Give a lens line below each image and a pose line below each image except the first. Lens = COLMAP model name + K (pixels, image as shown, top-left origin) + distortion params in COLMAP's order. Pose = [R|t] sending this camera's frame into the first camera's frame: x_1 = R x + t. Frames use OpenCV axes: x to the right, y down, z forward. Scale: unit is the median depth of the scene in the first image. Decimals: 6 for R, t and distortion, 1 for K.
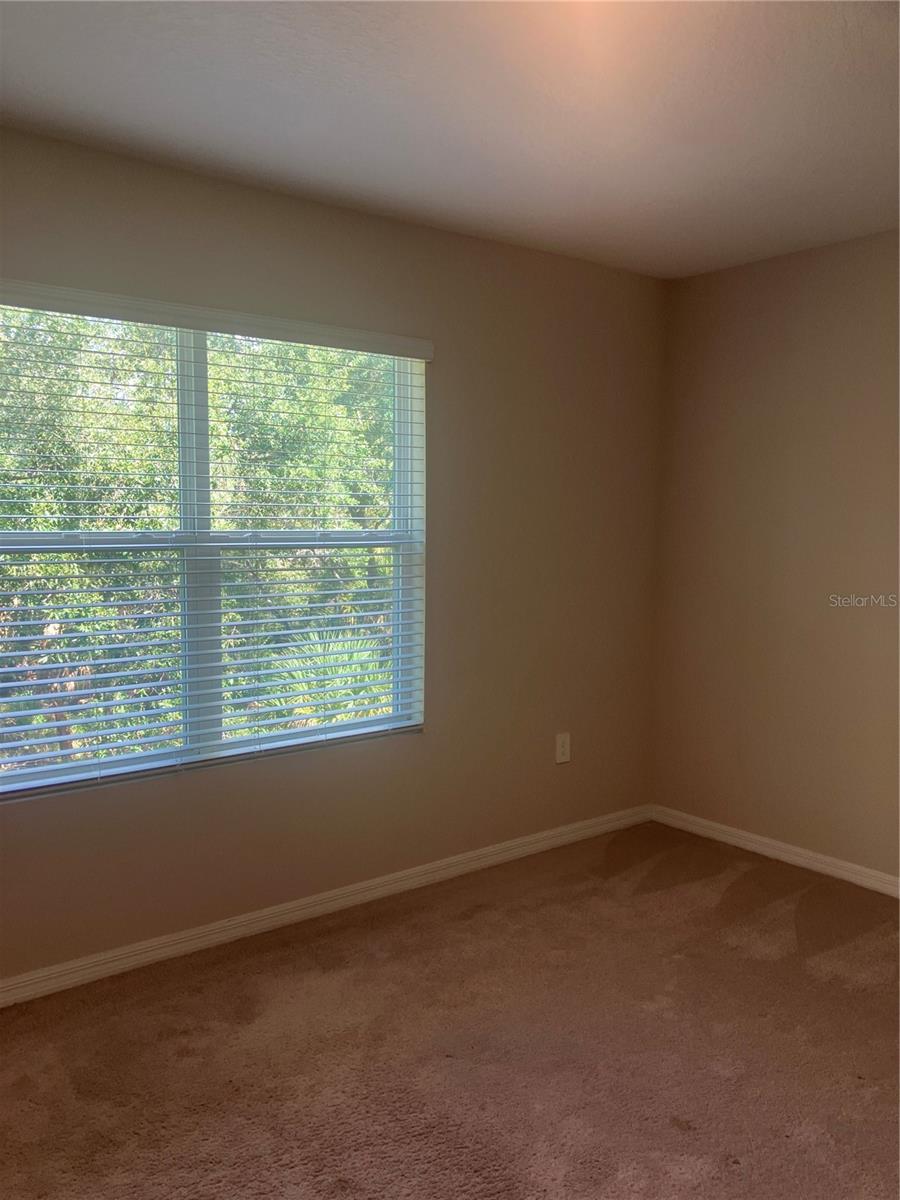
lens RADIAL K [[986.2, 0, 449.4], [0, 986.2, 599.6], [0, 0, 1]] dist [0.003824, -0.003270]
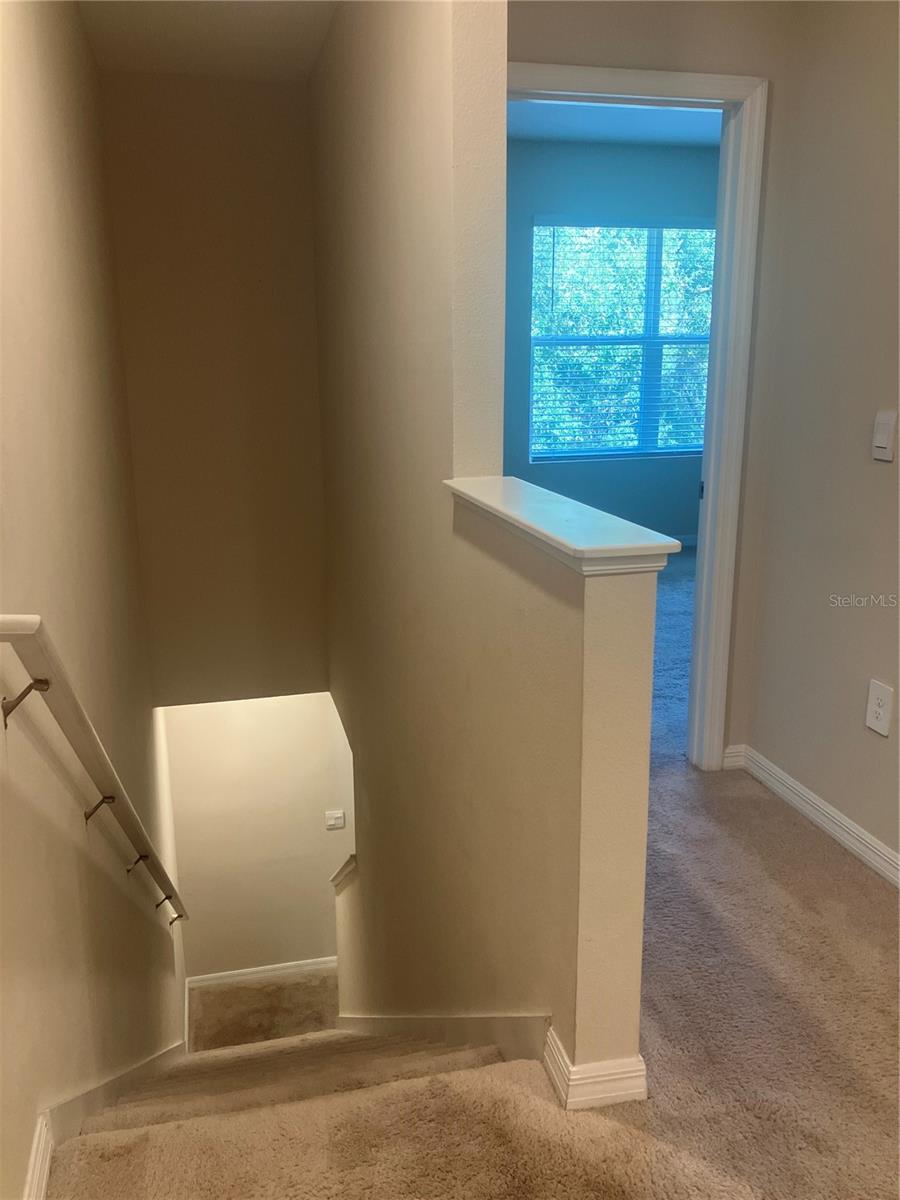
lens RADIAL K [[986.2, 0, 448.7], [0, 986.2, 599.0], [0, 0, 1]] dist [0.003824, -0.003270]
pose [[0.905948, 0.094250, -0.412766, 0.062558], [-0.027852, 0.986063, 0.164026, 0.037086], [0.422472, -0.137102, 0.895946, -0.263850]]
